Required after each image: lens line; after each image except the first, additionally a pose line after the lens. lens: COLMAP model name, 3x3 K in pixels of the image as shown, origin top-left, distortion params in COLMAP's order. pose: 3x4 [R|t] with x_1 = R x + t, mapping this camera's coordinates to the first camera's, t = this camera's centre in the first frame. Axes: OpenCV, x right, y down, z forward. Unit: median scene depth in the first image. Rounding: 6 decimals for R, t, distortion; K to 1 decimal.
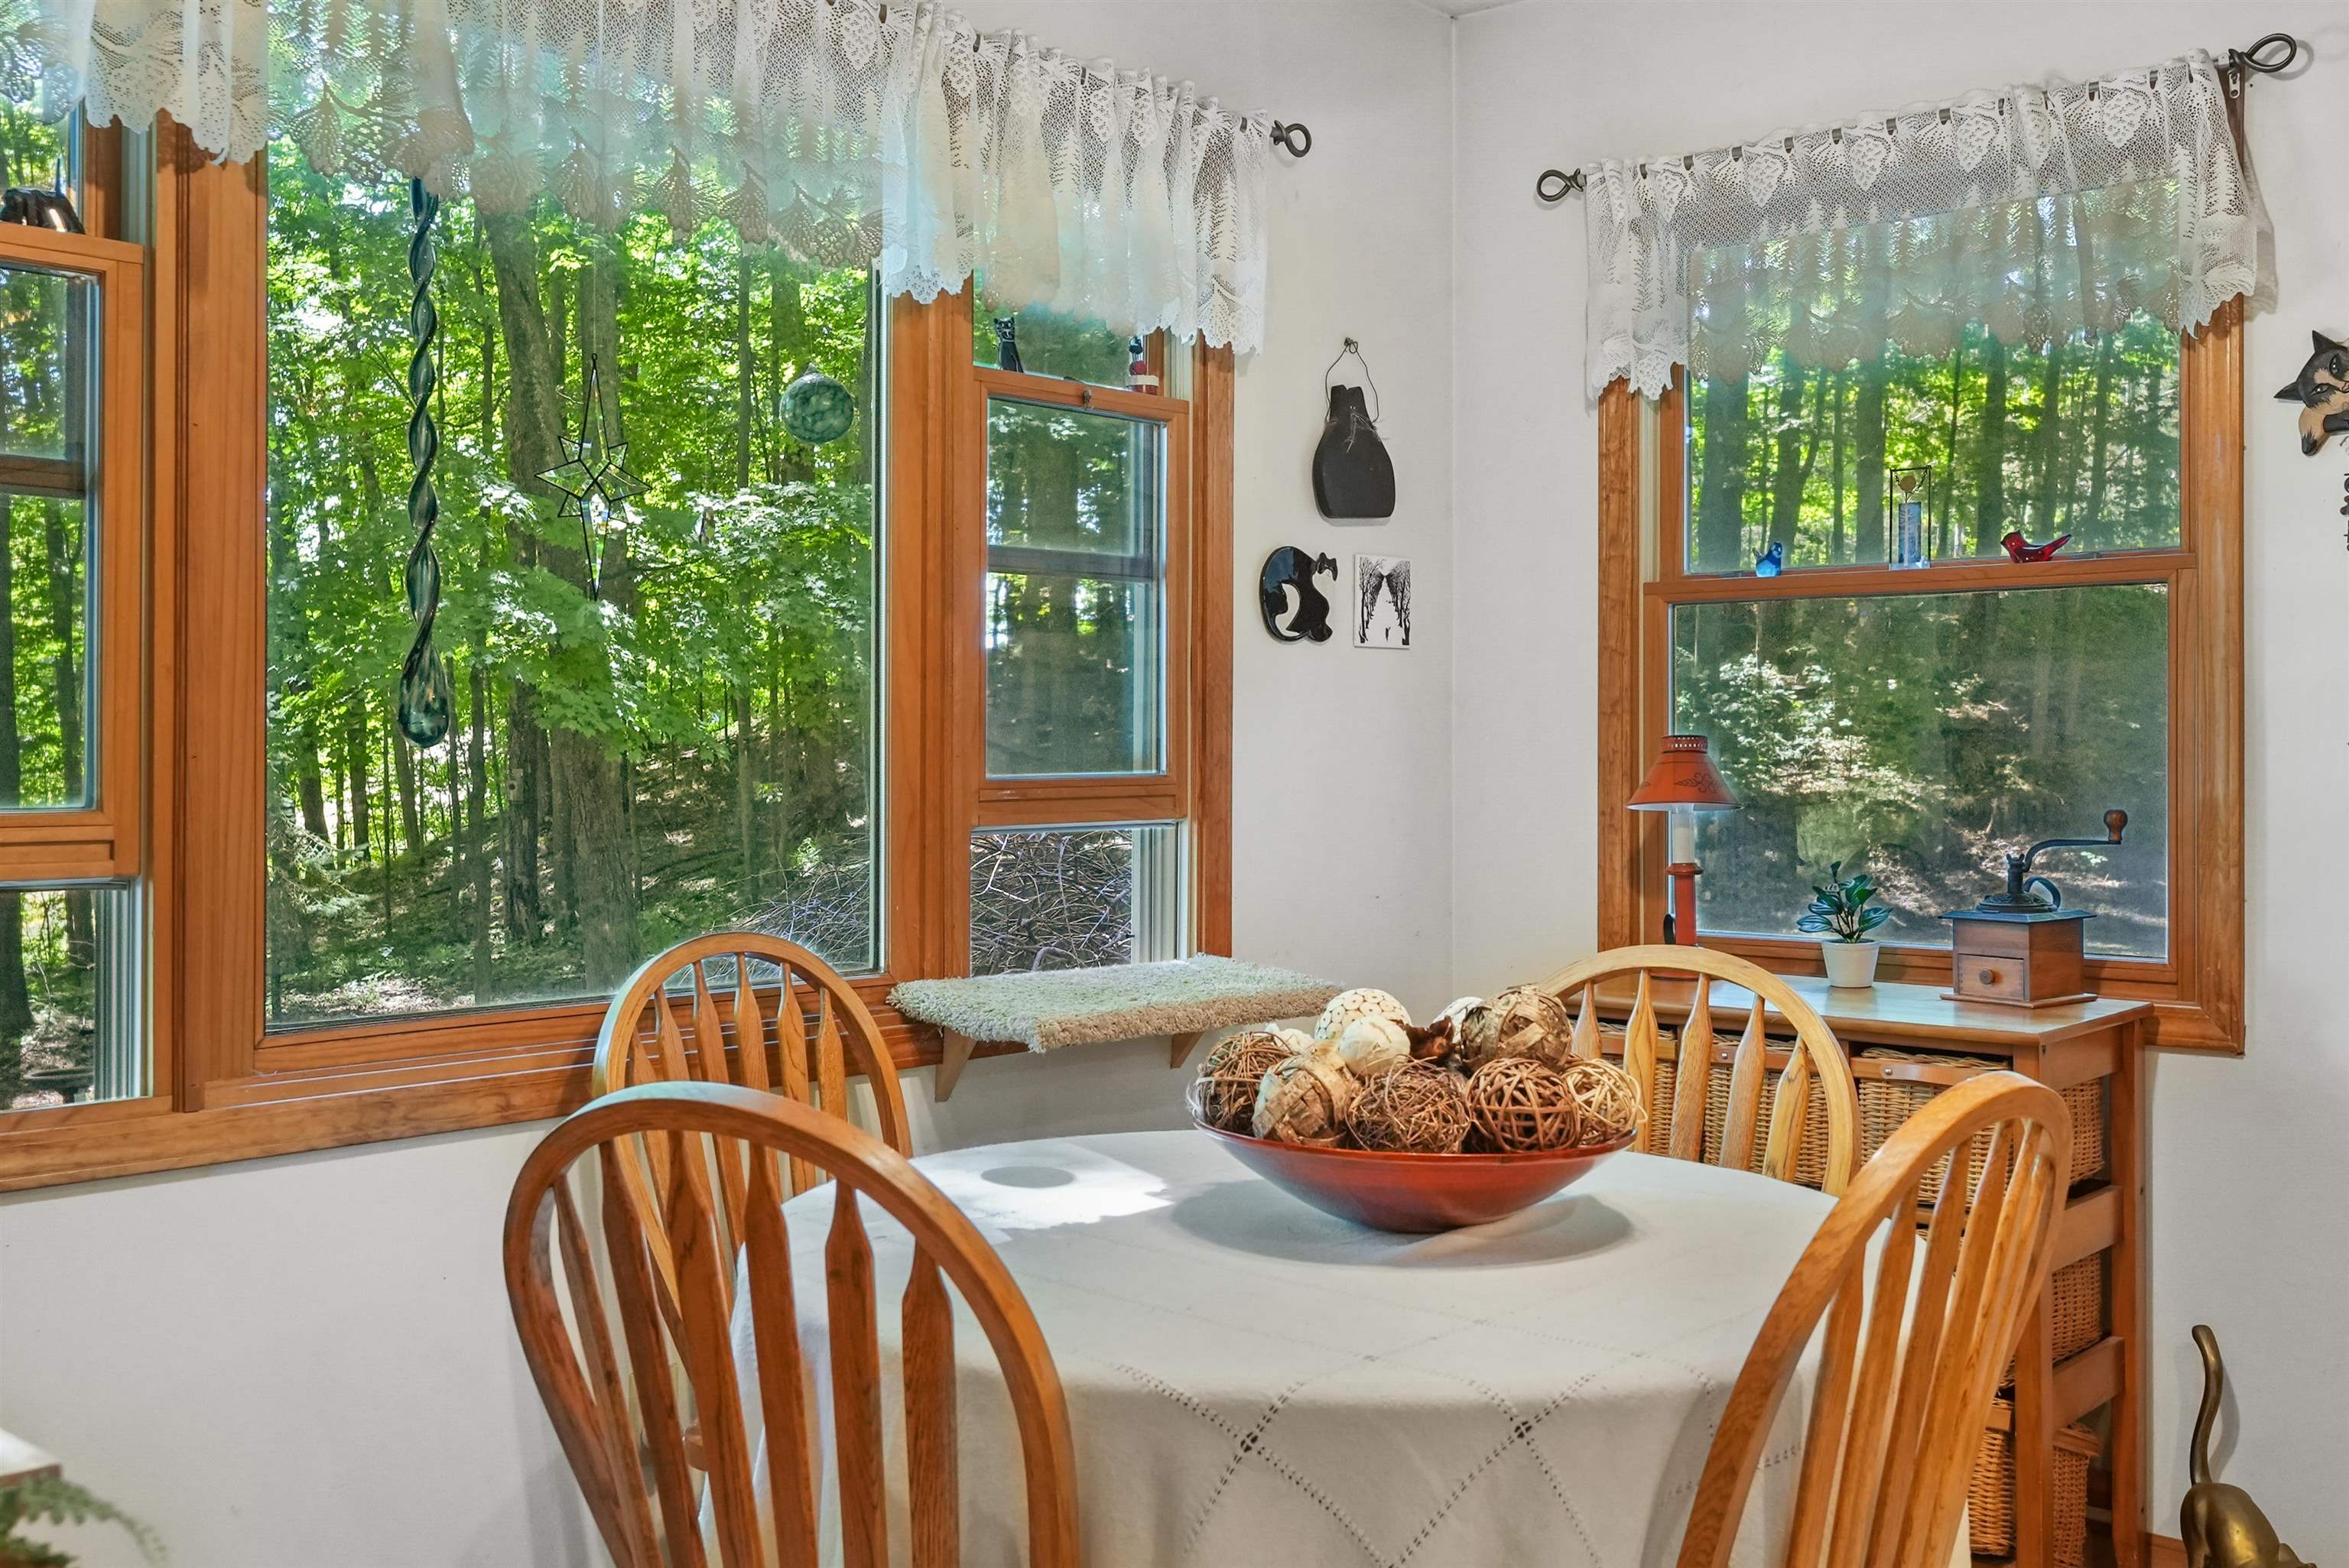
lens RADIAL K [[2457.0, 0, 1165.3], [0, 2457.0, 766.6], [0, 0, 1]] dist [0.004499, 0.000000]
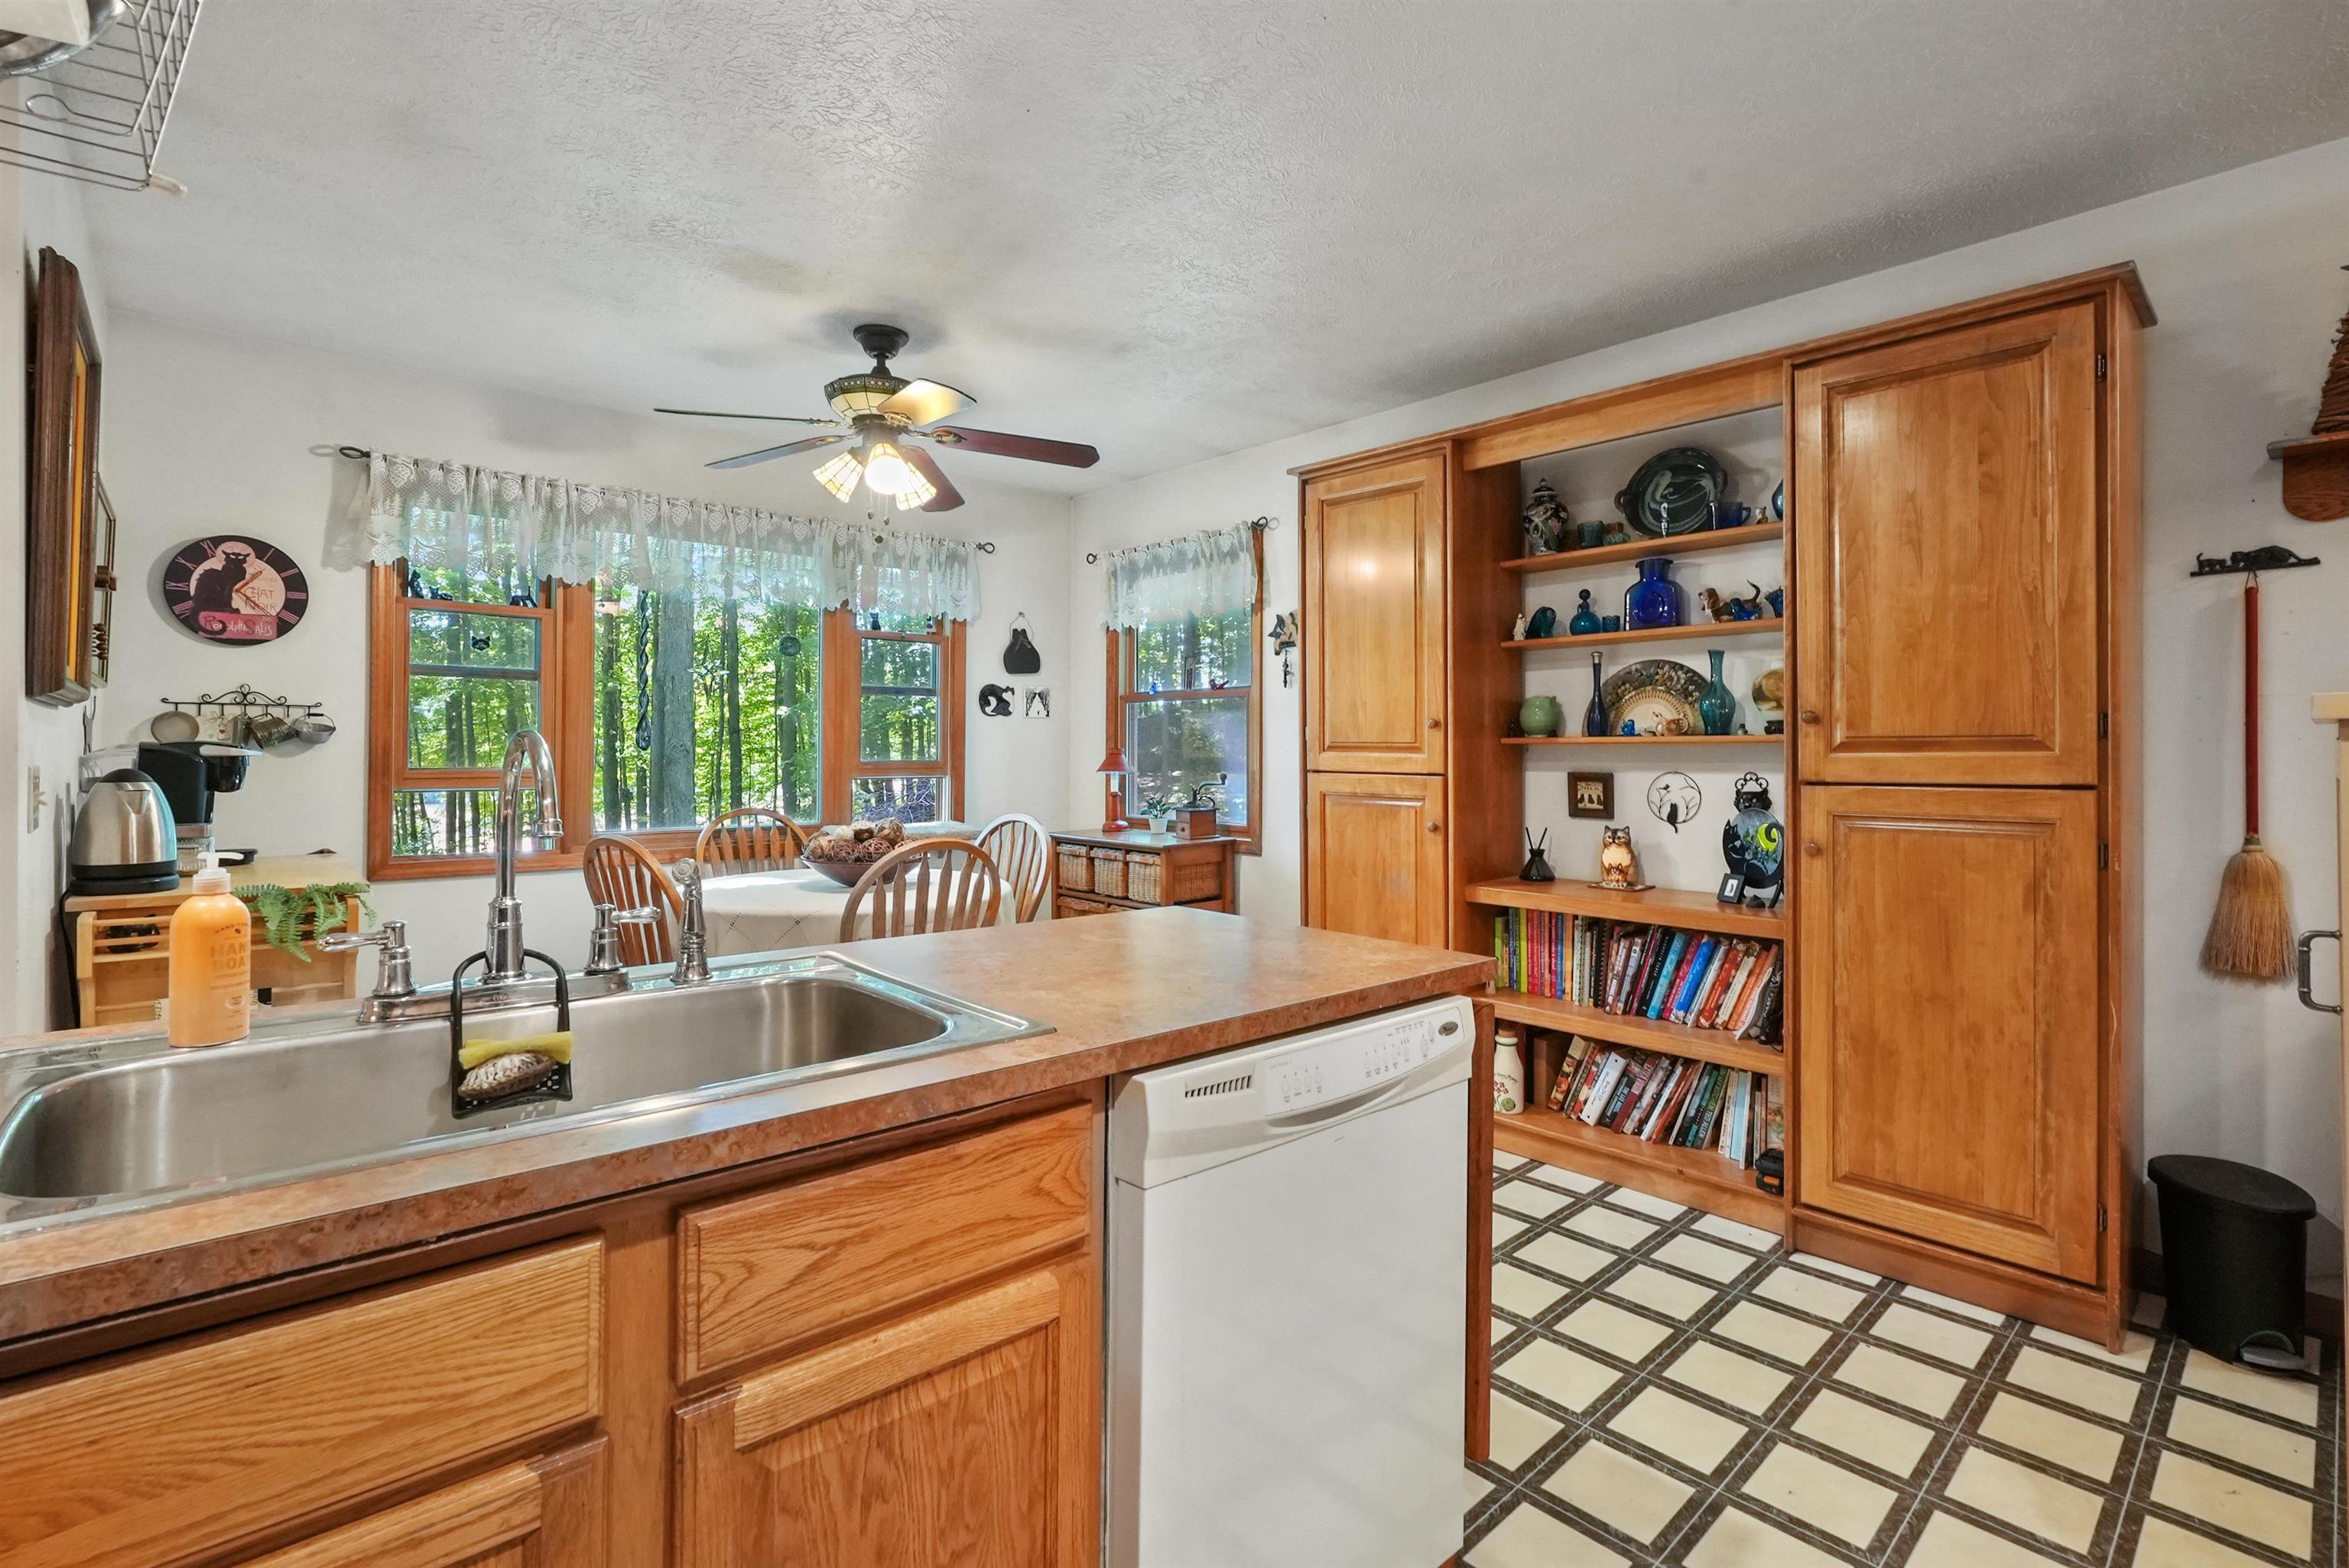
lens RADIAL K [[1088.3, 0, 1114.5], [0, 1088.3, 747.6], [0, 0, 1]] dist [-0.008680, 0.002257]
pose [[0.993416, 0.001248, -0.114553, 0.351090], [-0.002578, 0.999931, -0.011459, 0.001654], [0.114531, 0.011679, 0.993351, -0.286824]]
